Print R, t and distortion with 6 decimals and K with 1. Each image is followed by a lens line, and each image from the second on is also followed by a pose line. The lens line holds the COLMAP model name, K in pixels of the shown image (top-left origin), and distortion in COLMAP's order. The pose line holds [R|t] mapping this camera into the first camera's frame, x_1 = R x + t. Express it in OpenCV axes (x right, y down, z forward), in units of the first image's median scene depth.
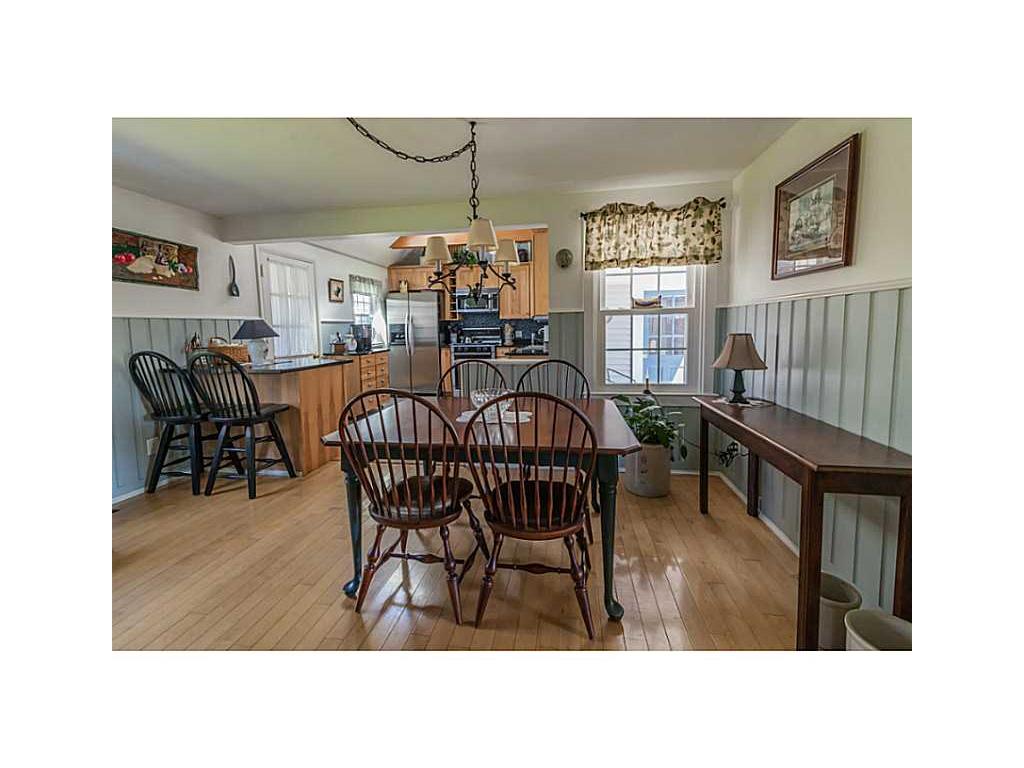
lens RADIAL K [[370.2, 0, 516.0], [0, 370.2, 370.0], [0, 0, 1]] dist [0.001728, 0.000065]
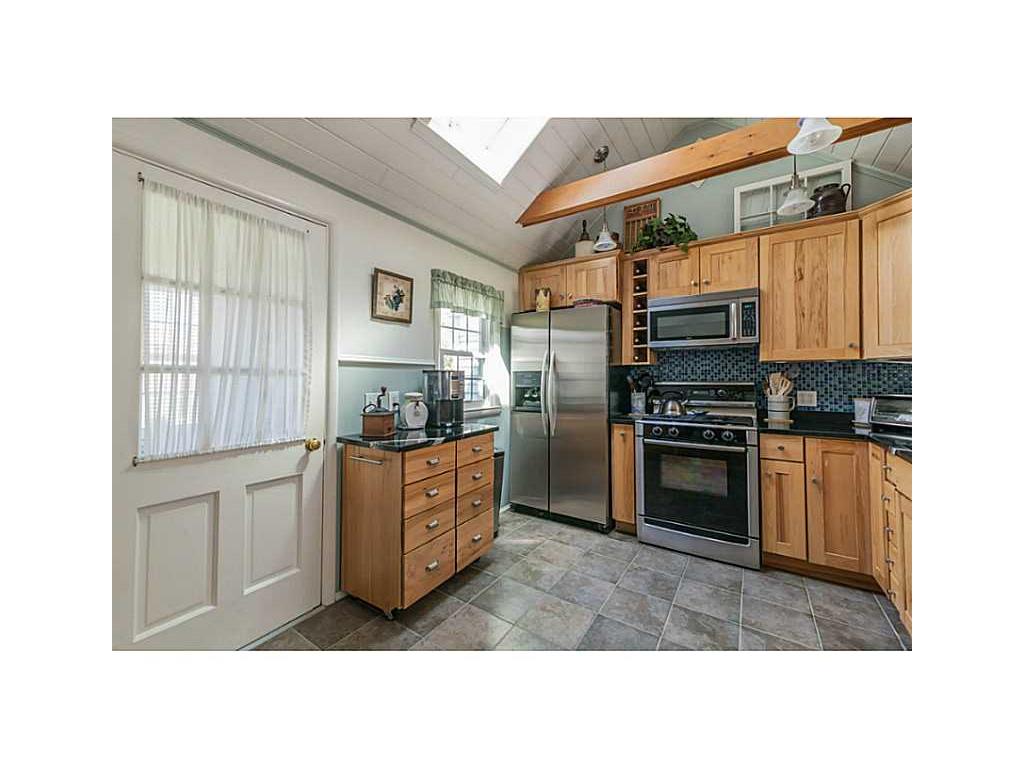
lens RADIAL K [[370.2, 0, 516.0], [0, 370.2, 370.0], [0, 0, 1]] dist [0.001728, 0.000065]
pose [[0.915045, 0.005838, -0.403309, -0.125379], [-0.061250, 0.990311, -0.124632, -0.060264], [0.398674, 0.138746, 0.906537, 0.518724]]
